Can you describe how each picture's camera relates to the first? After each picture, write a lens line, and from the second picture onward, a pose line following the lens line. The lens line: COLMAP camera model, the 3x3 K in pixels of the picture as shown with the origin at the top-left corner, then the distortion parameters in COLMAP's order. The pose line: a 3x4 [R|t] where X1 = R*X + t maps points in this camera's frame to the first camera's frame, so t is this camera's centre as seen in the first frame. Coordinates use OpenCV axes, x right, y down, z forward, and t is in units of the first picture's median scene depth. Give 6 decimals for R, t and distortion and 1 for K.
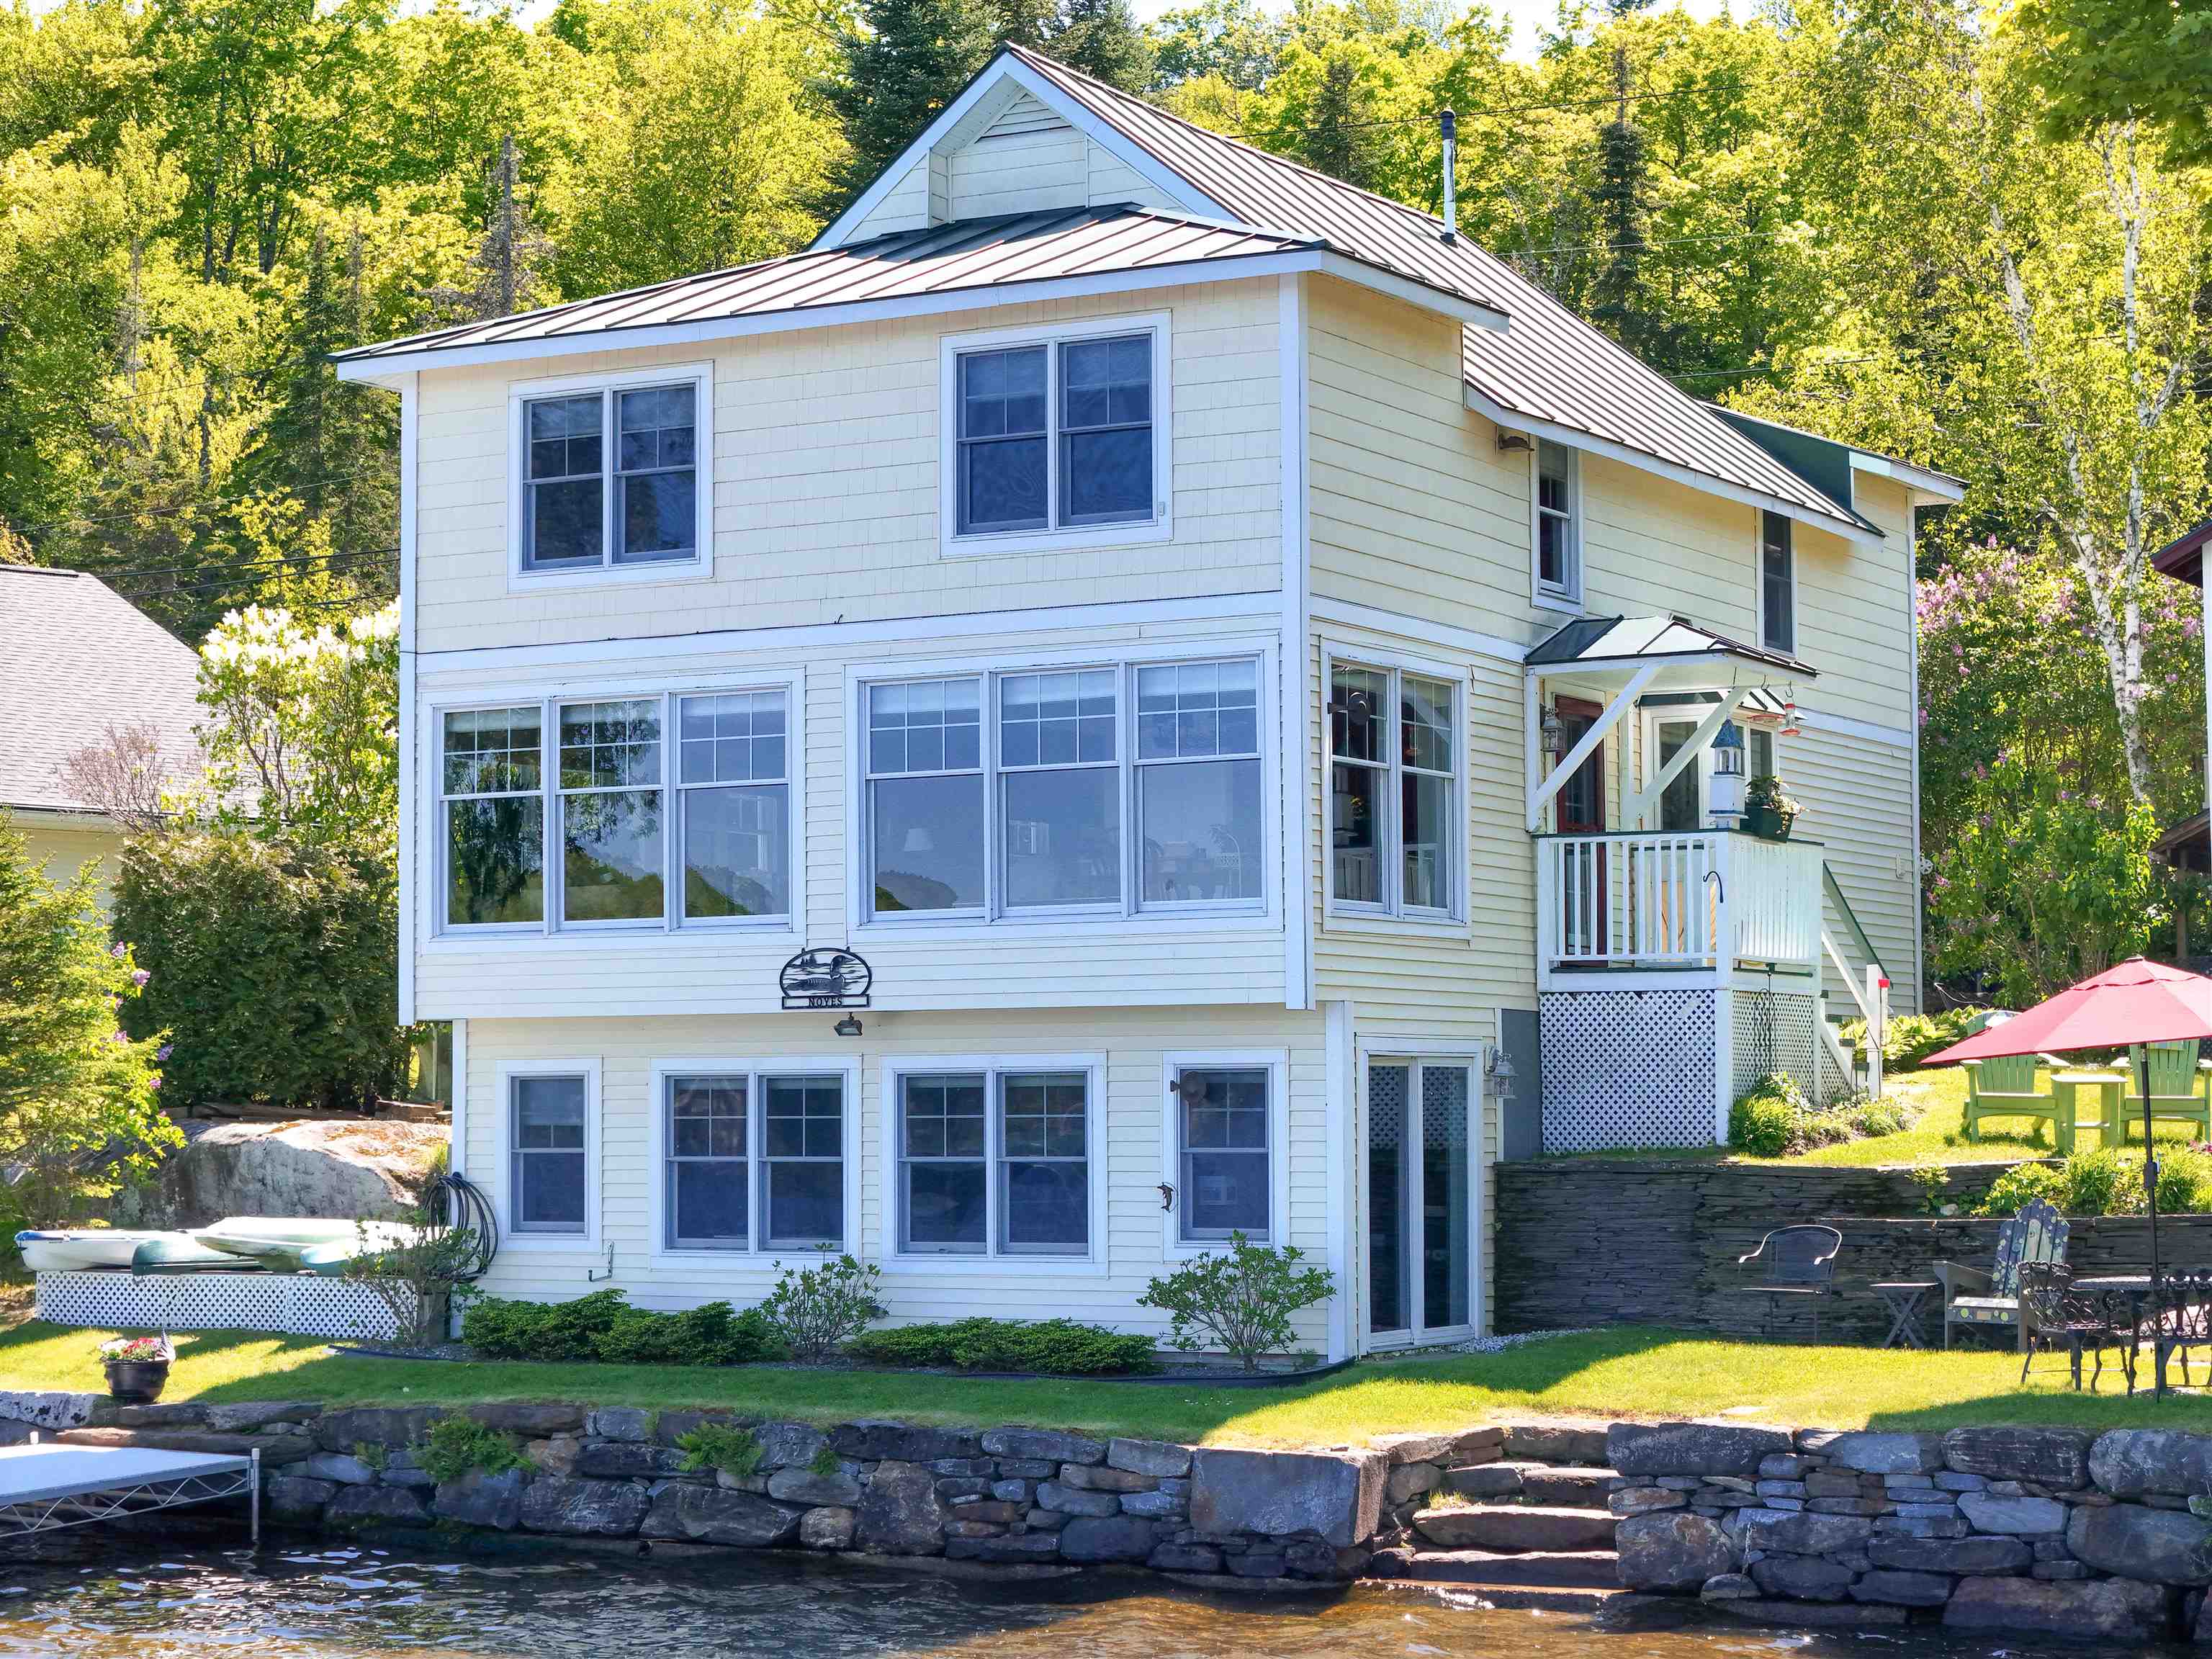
lens RADIAL K [[4412.4, 0, 1106.0], [0, 4412.4, 829.5], [0, 0, 1]] dist [-0.189324, -0.121542]
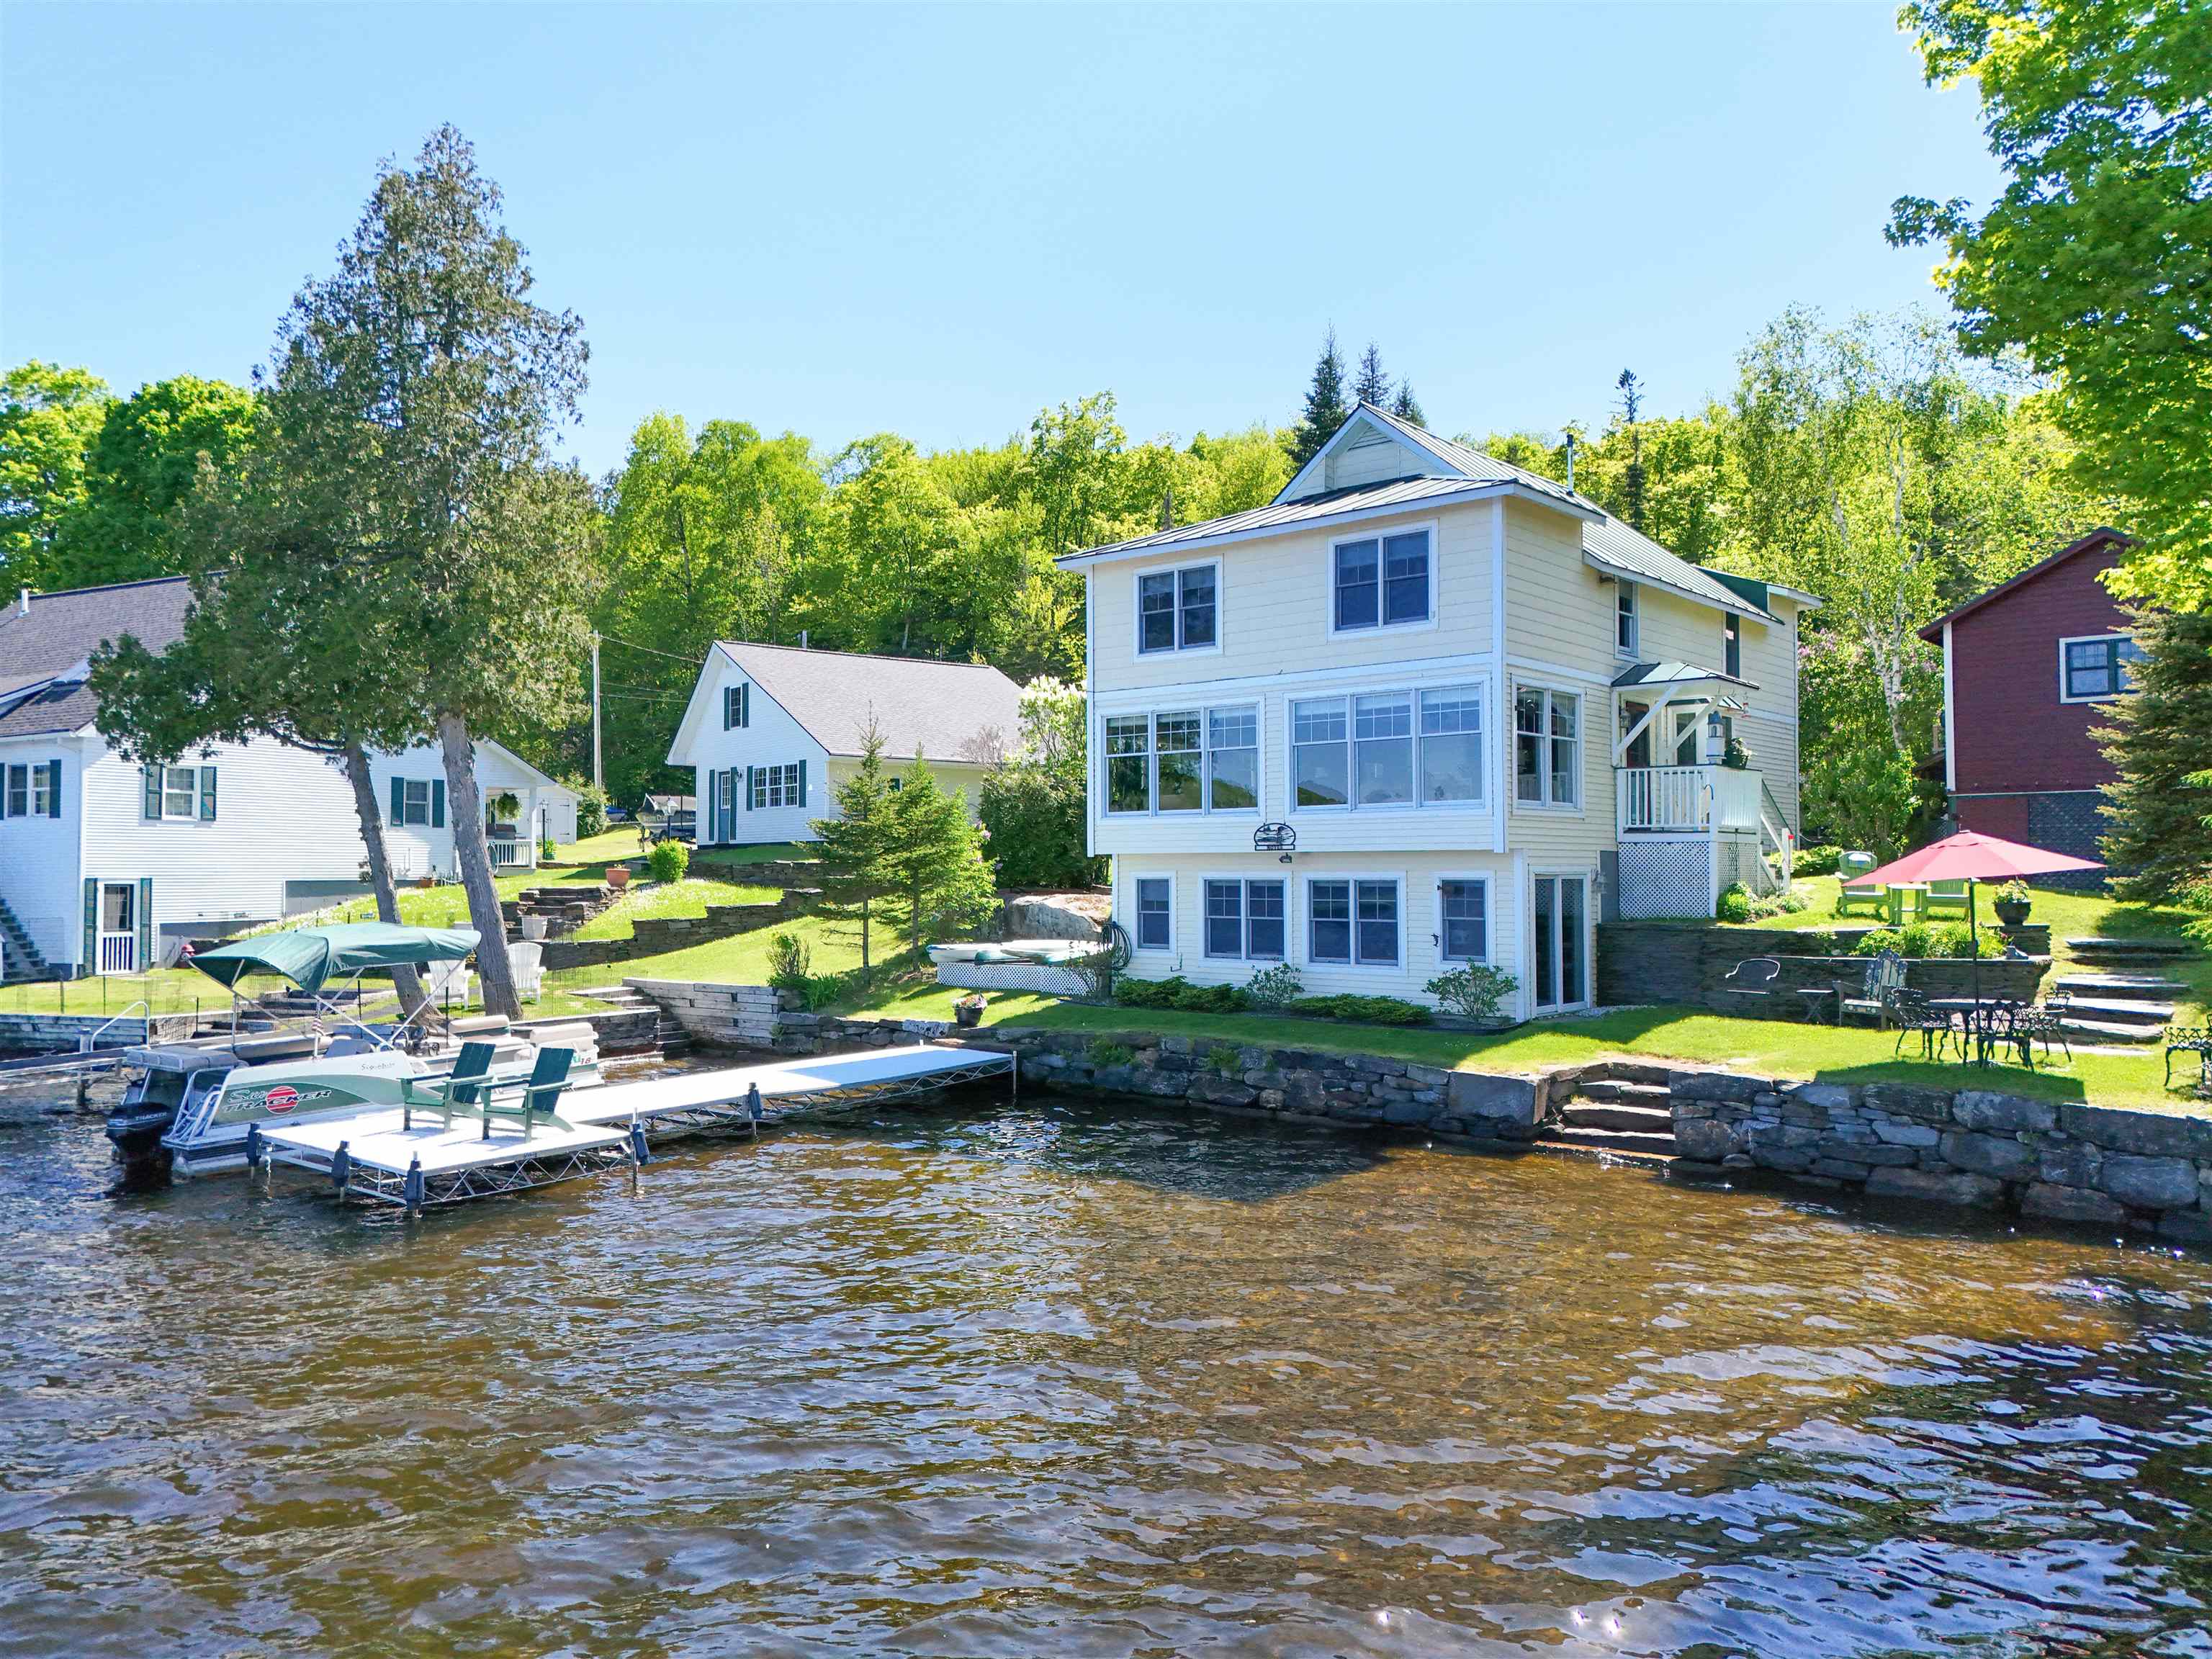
lens RADIAL K [[1616.9, 0, 1106.0], [0, 1616.9, 829.5], [0, 0, 1]] dist [0.135790, -0.252547]
pose [[0.982459, -0.001374, -0.186473, 0.003667], [0.008725, 0.999216, 0.038604, -0.001579], [0.186274, -0.039554, 0.981701, 0.190442]]
